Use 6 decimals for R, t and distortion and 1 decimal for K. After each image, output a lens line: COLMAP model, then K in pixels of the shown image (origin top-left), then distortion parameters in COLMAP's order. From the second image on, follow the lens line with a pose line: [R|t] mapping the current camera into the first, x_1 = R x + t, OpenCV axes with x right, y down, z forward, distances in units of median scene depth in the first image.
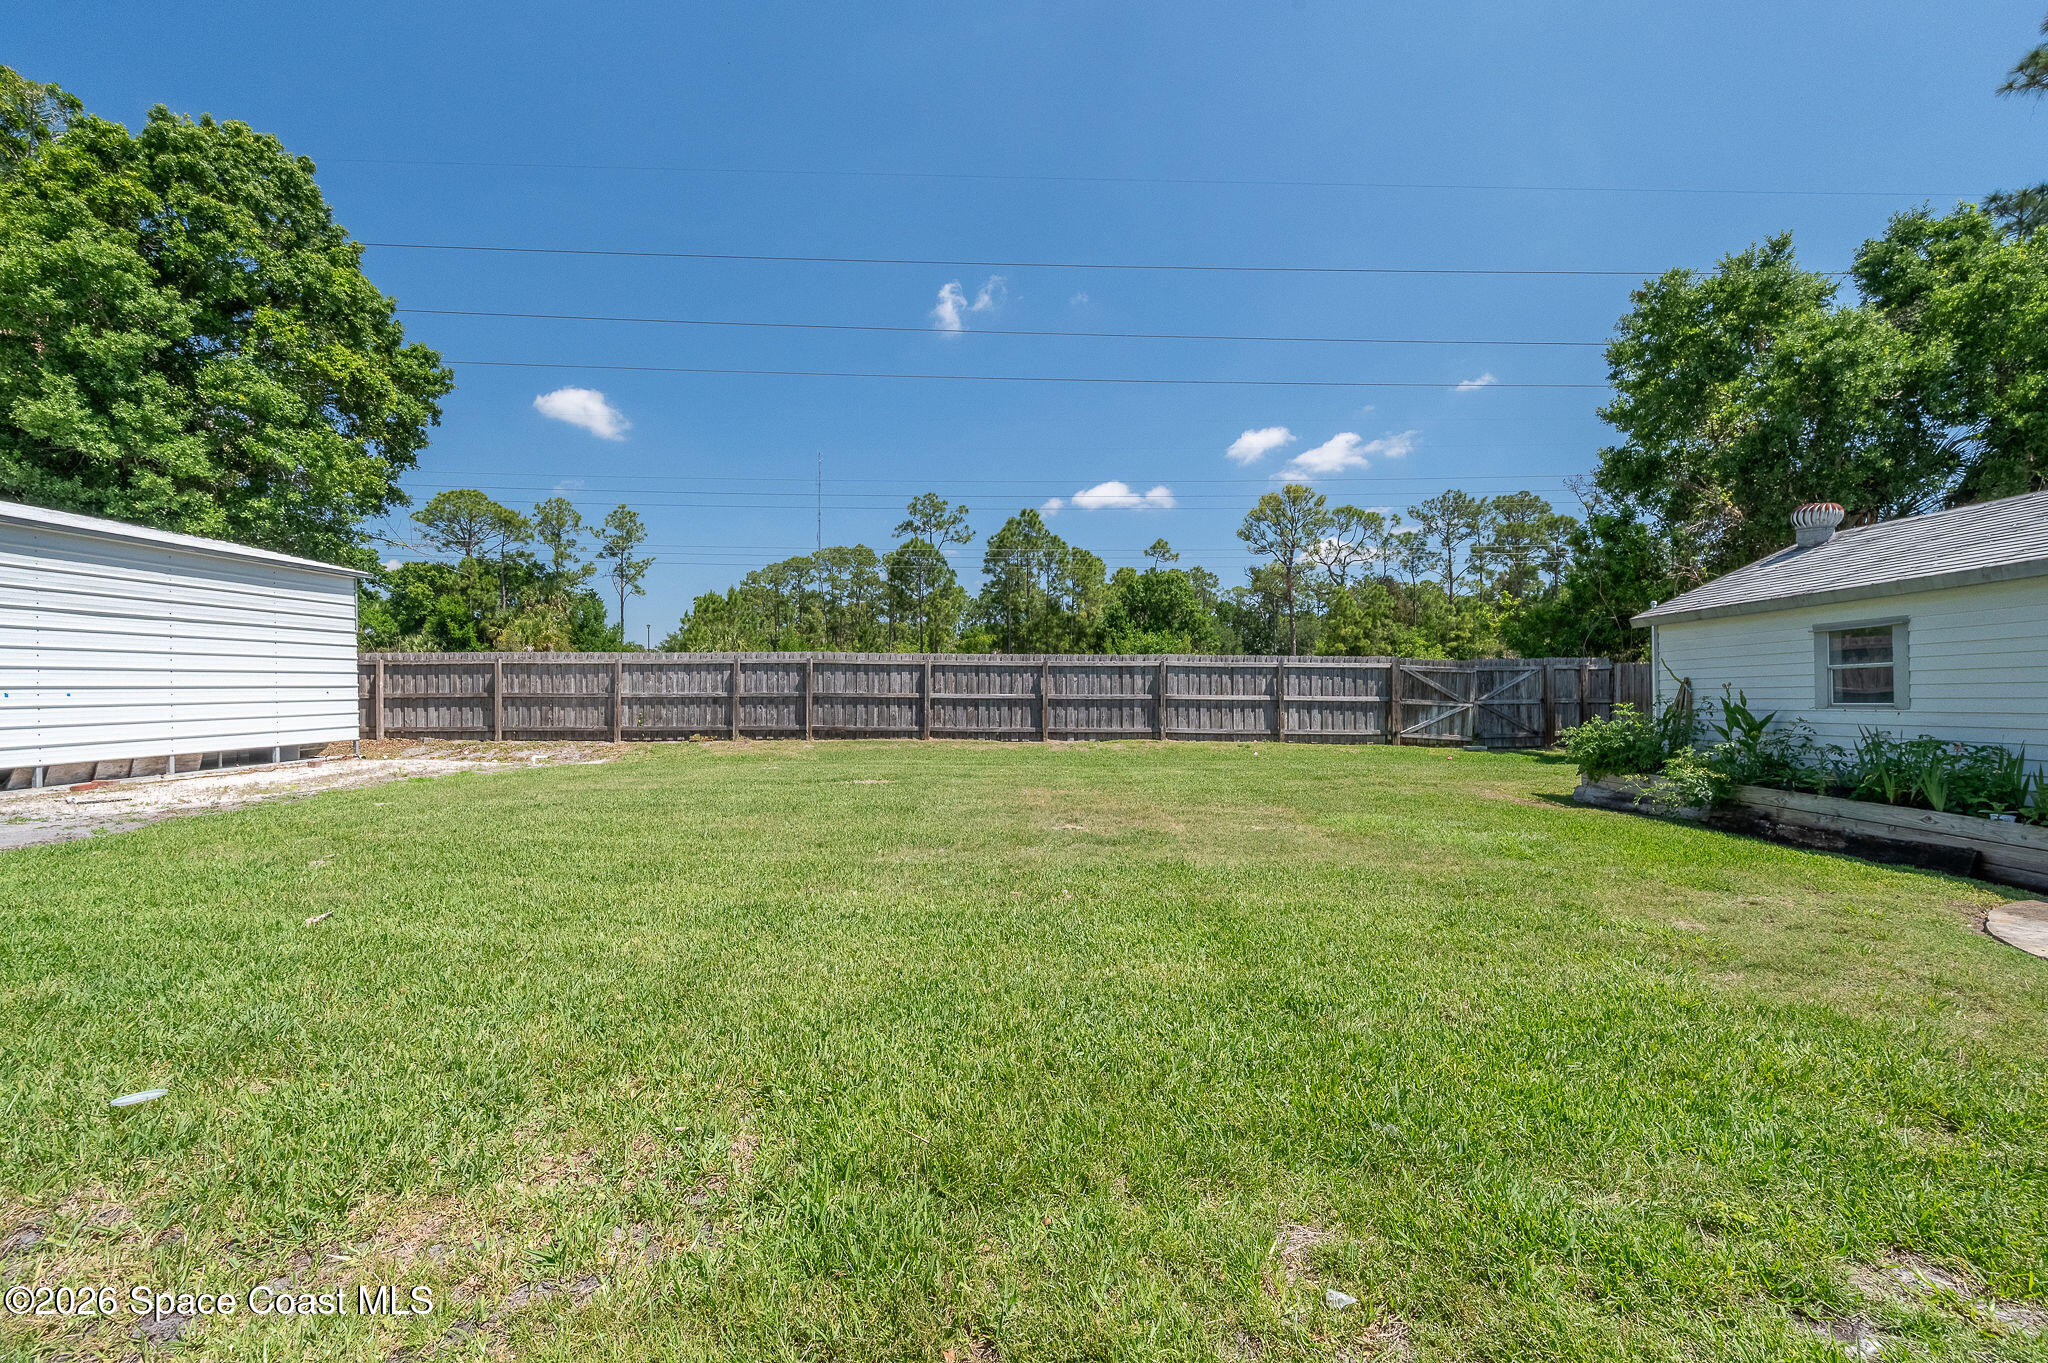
lens RADIAL K [[830.8, 0, 1022.5], [0, 830.8, 704.3], [0, 0, 1]] dist [0.001564, 0.000114]
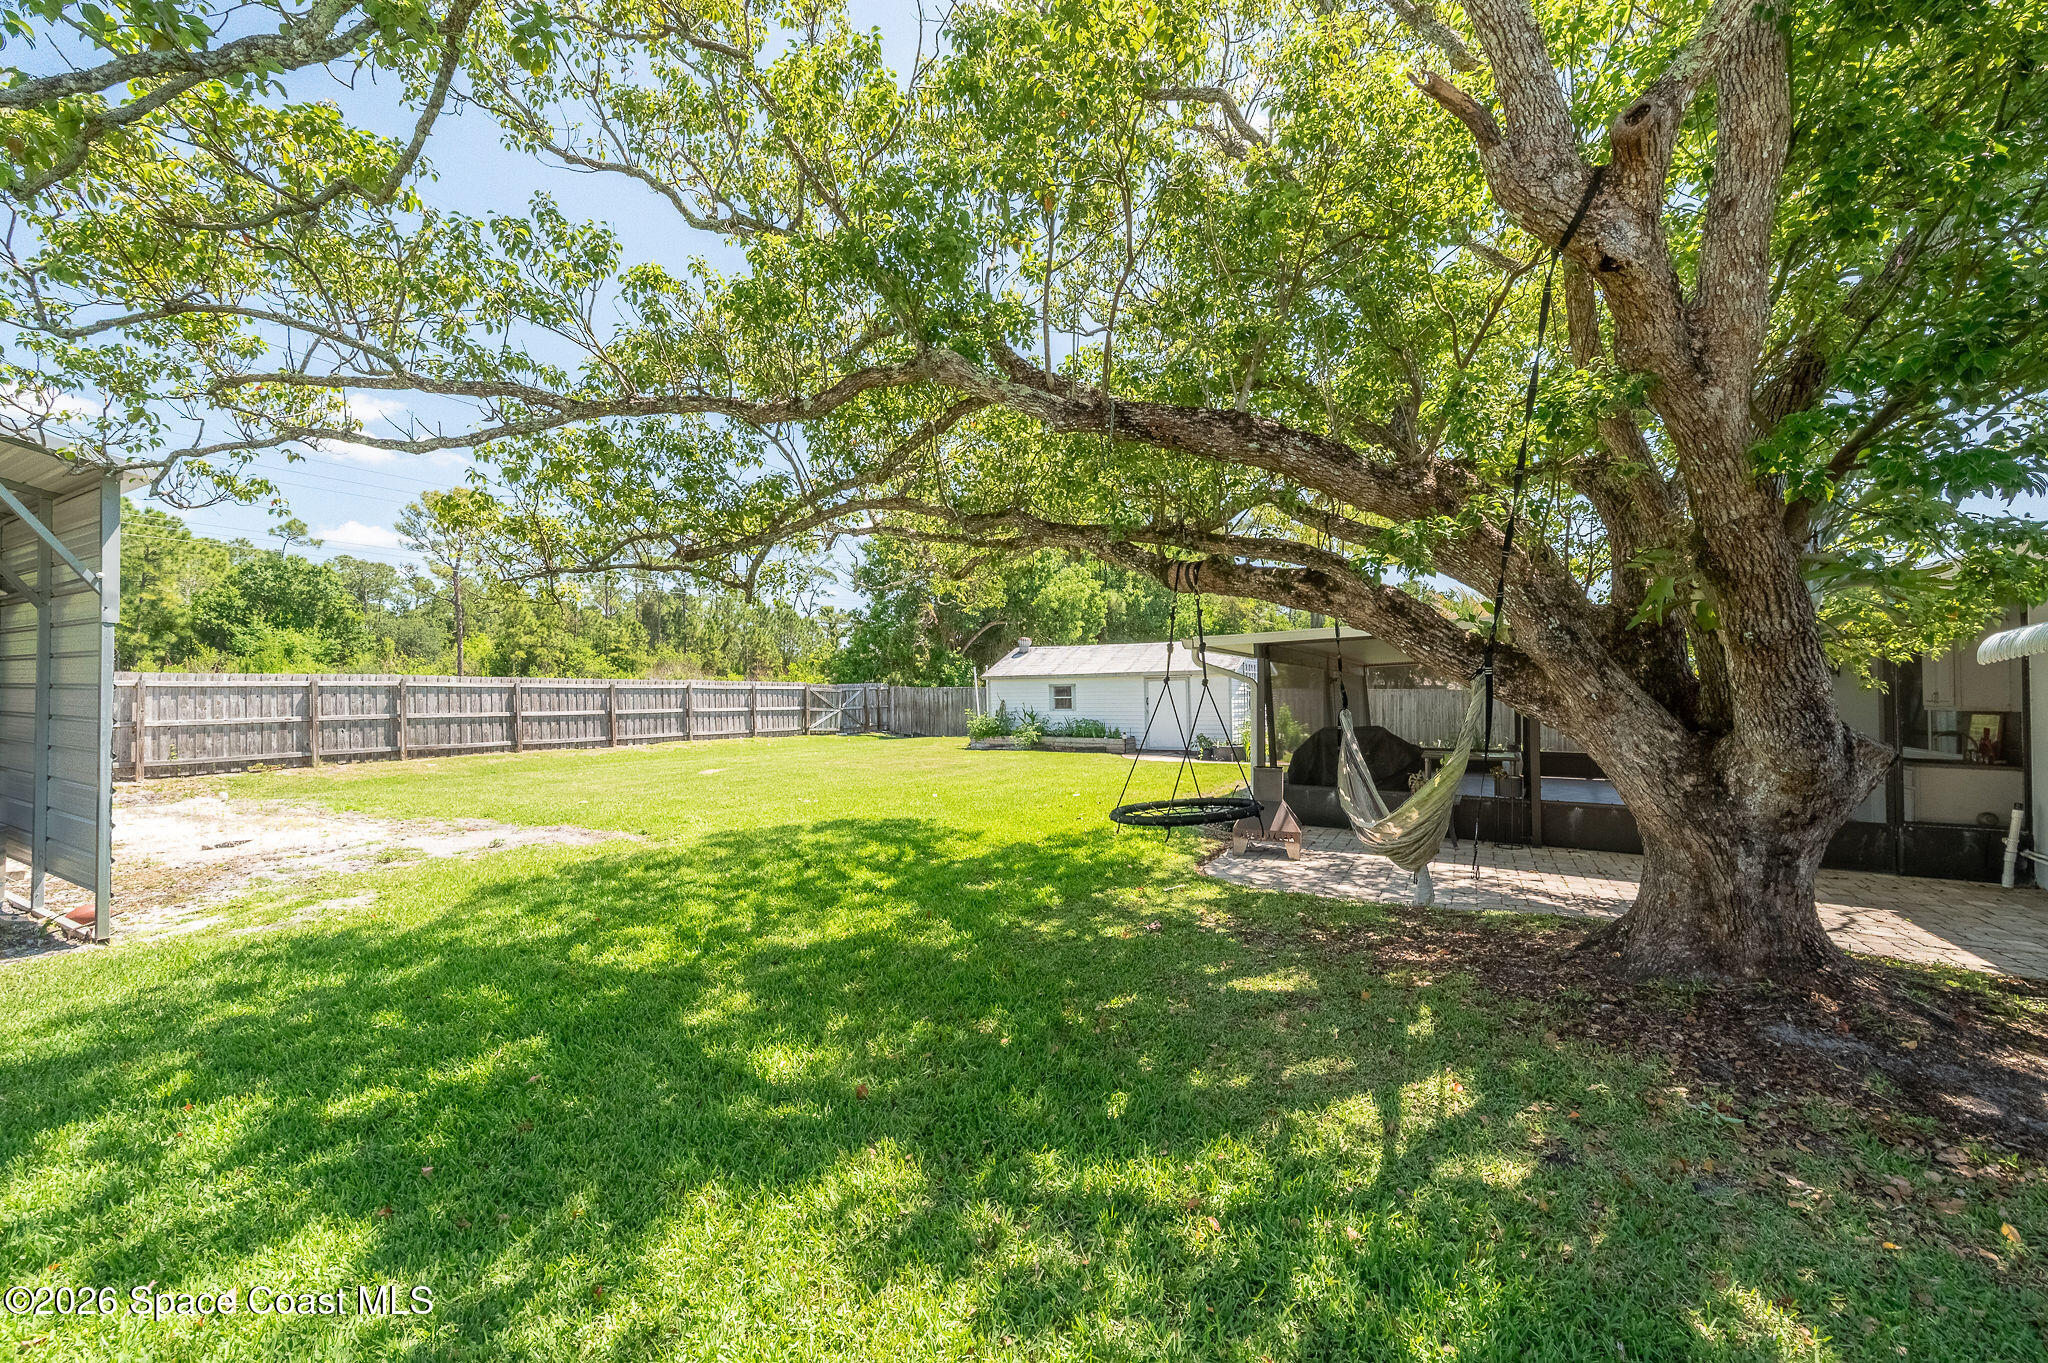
lens RADIAL K [[827.2, 0, 1056.8], [0, 827.2, 680.6], [0, 0, 1]] dist [-0.001183, -0.000129]
pose [[0.437439, 0.006923, 0.899221, -0.816338], [0.017905, 0.999705, -0.016406, -0.024671], [-0.899070, 0.023277, 0.437186, -0.172412]]
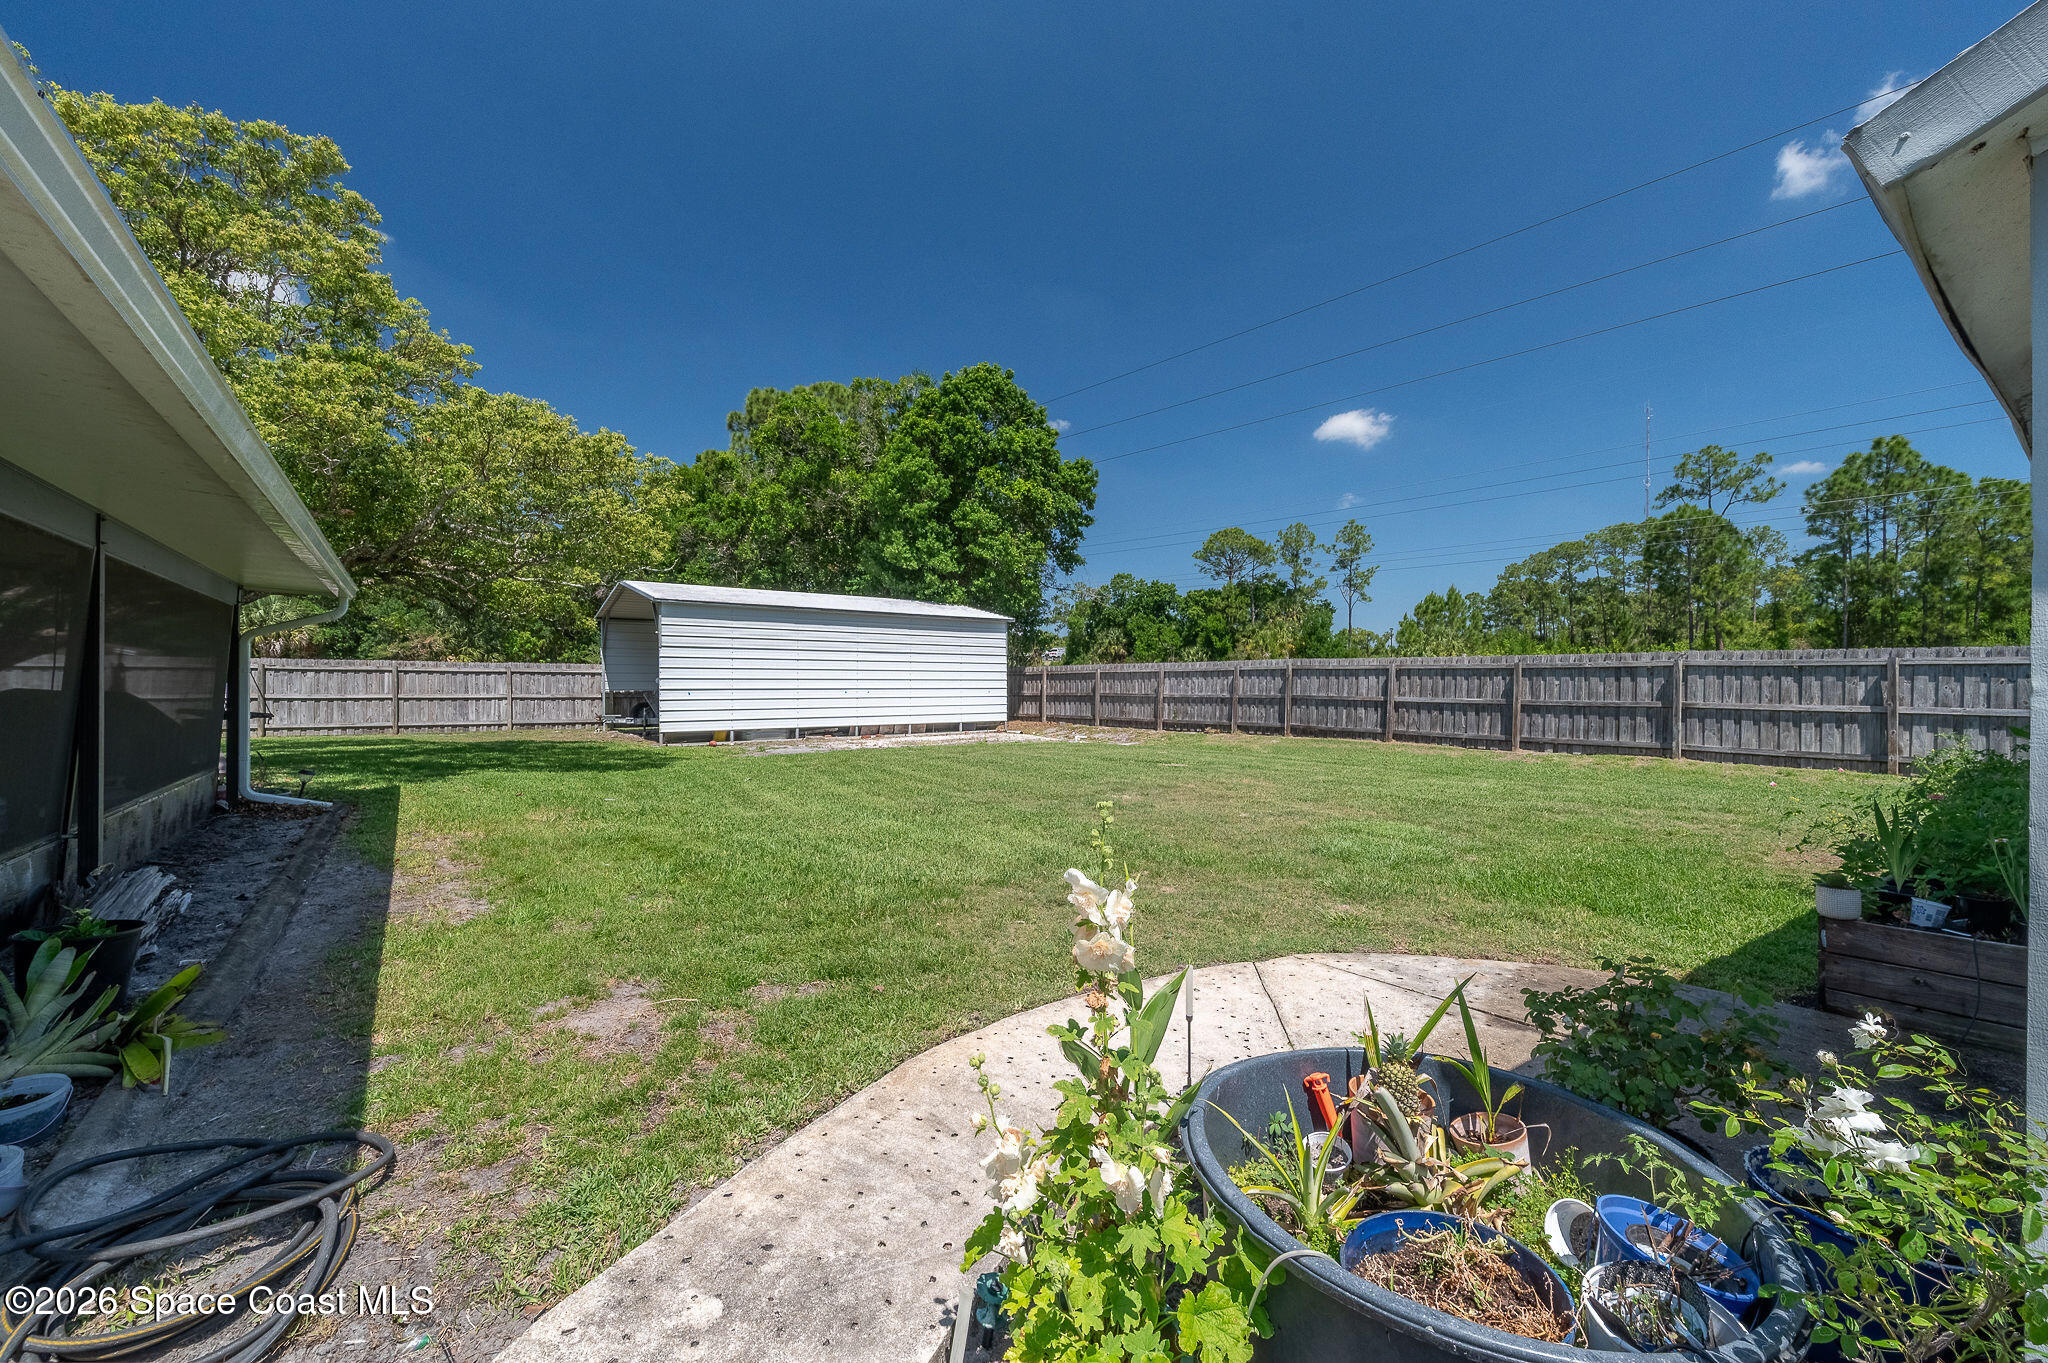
lens RADIAL K [[816.3, 0, 1024.0], [0, 816.3, 681.5], [0, 0, 1]] dist [0.001839, 0.000202]
pose [[0.629063, -0.002743, -0.777349, 0.383682], [-0.019251, 0.999632, -0.019107, -0.003566], [0.777116, 0.026984, 0.628779, 0.012471]]
